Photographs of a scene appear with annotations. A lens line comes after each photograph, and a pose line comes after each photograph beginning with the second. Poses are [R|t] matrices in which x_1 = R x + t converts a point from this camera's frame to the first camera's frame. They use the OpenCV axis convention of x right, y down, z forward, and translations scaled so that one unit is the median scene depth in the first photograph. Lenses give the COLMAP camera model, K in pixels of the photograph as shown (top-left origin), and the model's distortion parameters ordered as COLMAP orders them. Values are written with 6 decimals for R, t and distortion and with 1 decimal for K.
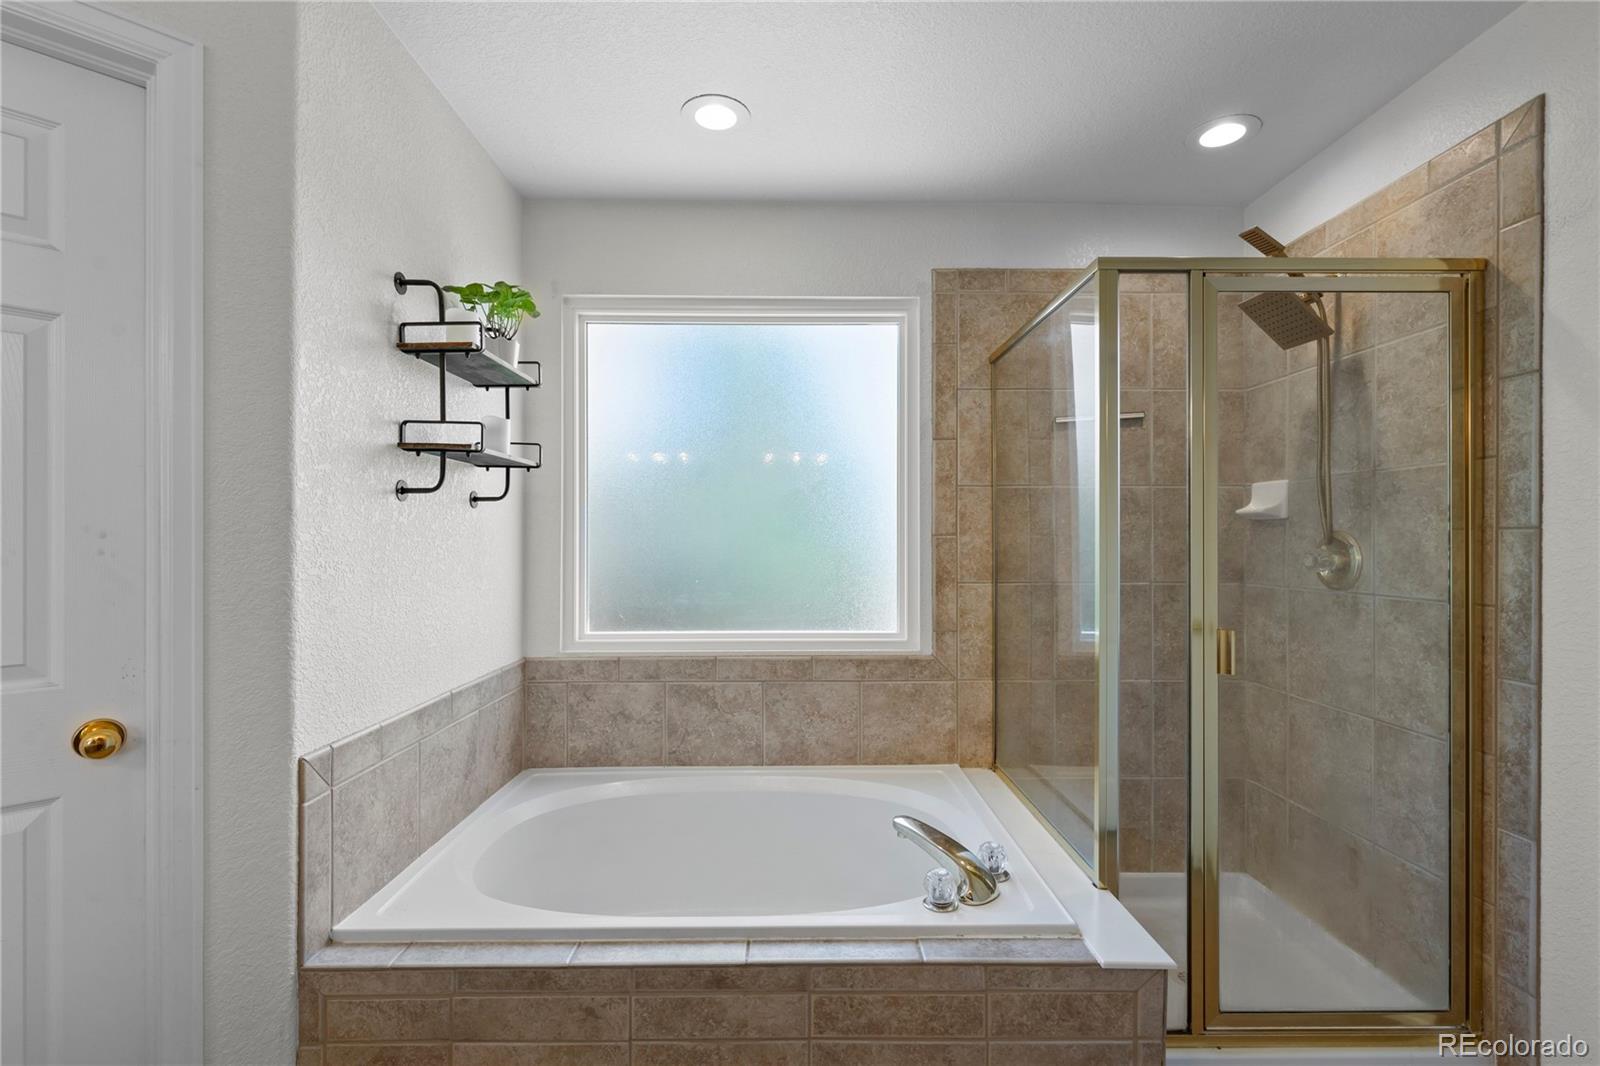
lens RADIAL K [[724.6, 0, 800.0], [0, 724.6, 533.0], [0, 0, 1]] dist [0.001737, 0.000277]
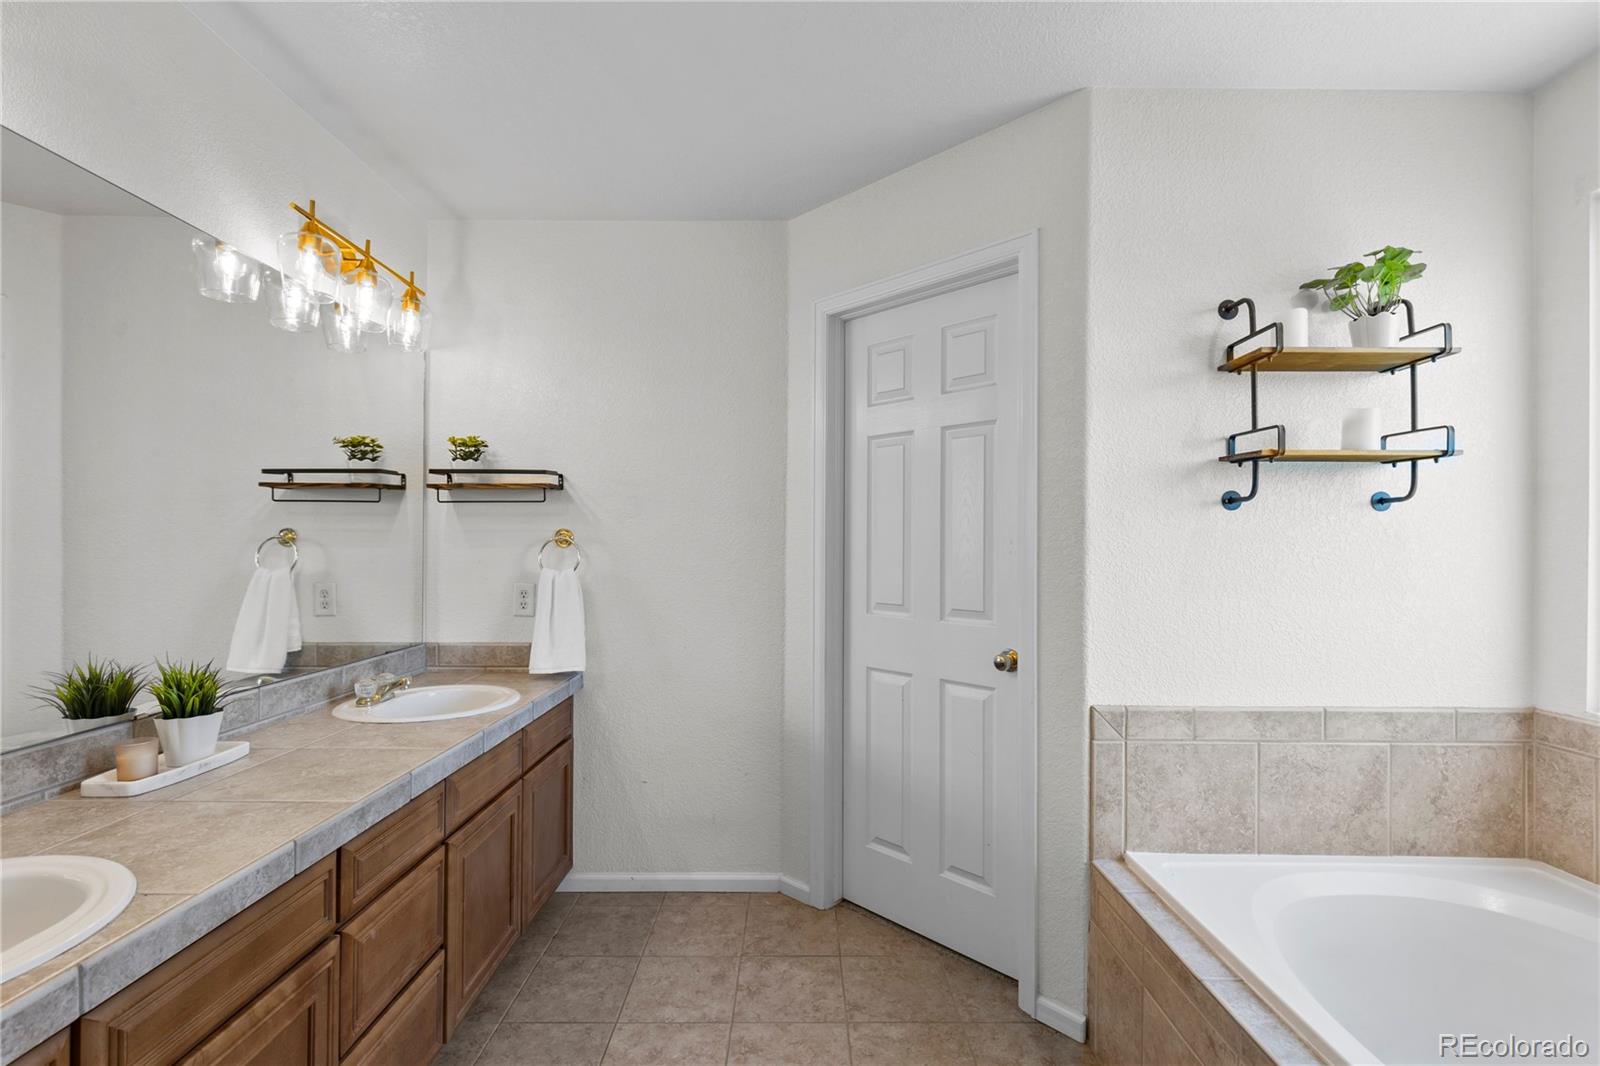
lens RADIAL K [[724.6, 0, 800.0], [0, 724.6, 533.0], [0, 0, 1]] dist [0.001737, 0.000277]
pose [[-0.020761, -0.018704, -0.999609, 0.576201], [0.002000, 0.999822, -0.018750, 0.009015], [0.999782, -0.002388, -0.020720, 0.406841]]
